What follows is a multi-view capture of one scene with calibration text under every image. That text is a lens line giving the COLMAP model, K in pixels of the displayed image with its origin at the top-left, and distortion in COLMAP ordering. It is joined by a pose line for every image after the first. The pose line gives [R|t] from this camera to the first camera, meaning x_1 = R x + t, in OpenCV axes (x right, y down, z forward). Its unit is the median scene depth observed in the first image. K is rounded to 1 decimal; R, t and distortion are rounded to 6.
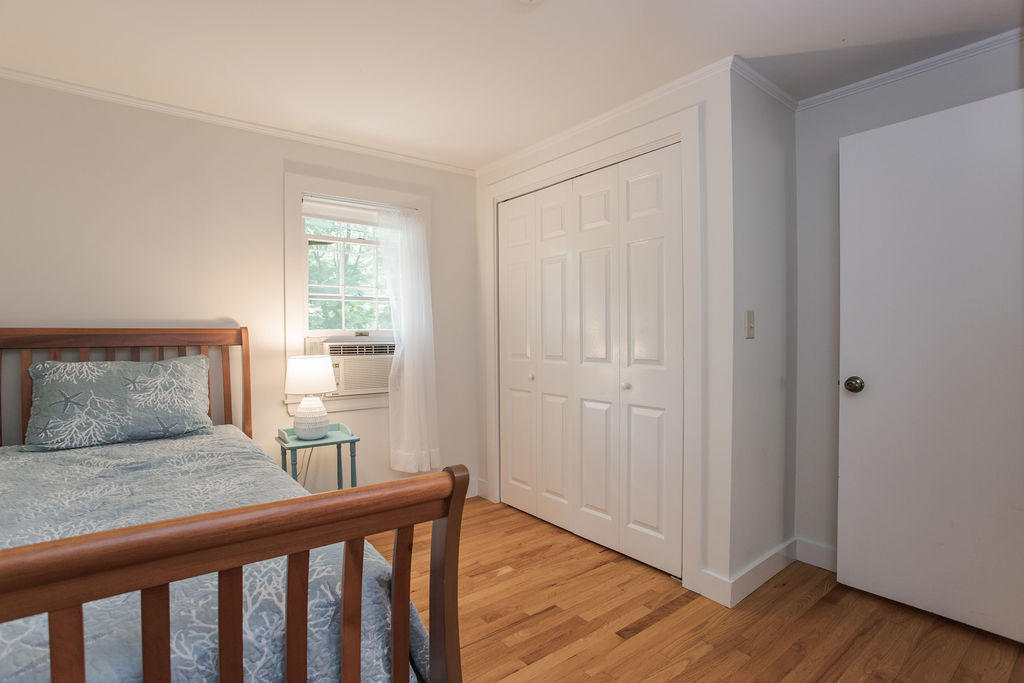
lens RADIAL K [[501.2, 0, 507.2], [0, 501.2, 342.7], [0, 0, 1]] dist [-0.074960, 0.033680]
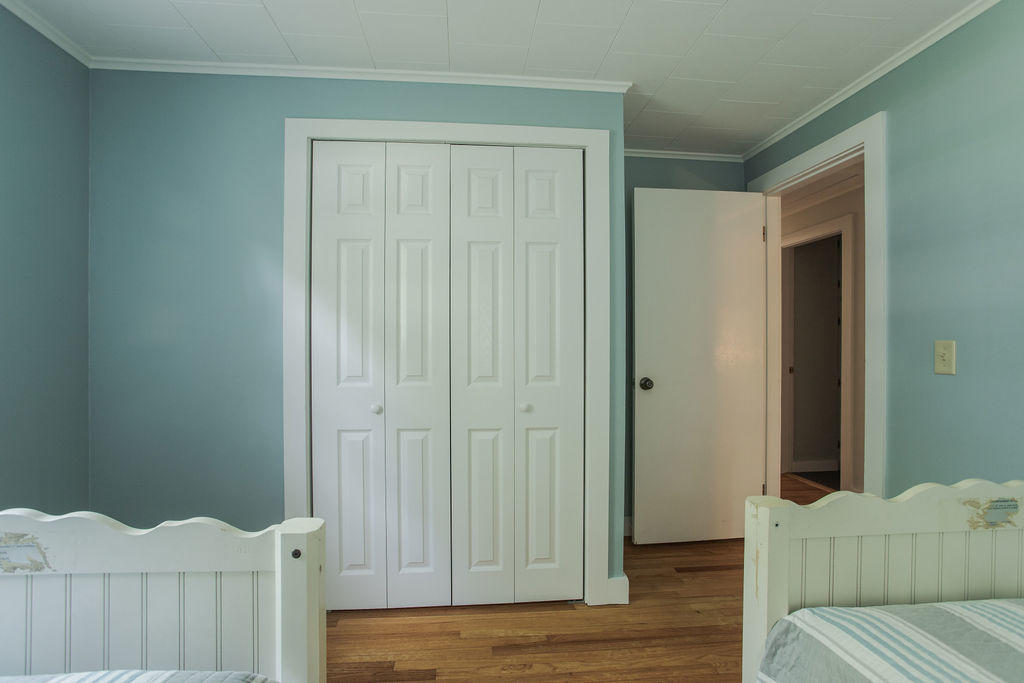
lens RADIAL K [[501.2, 0, 507.2], [0, 501.2, 342.7], [0, 0, 1]] dist [-0.074960, 0.033680]
pose [[0.553557, 0.004496, 0.832799, -0.465755], [0.010032, 0.999877, -0.012066, -0.012375], [-0.832751, 0.015034, 0.553444, 0.524052]]
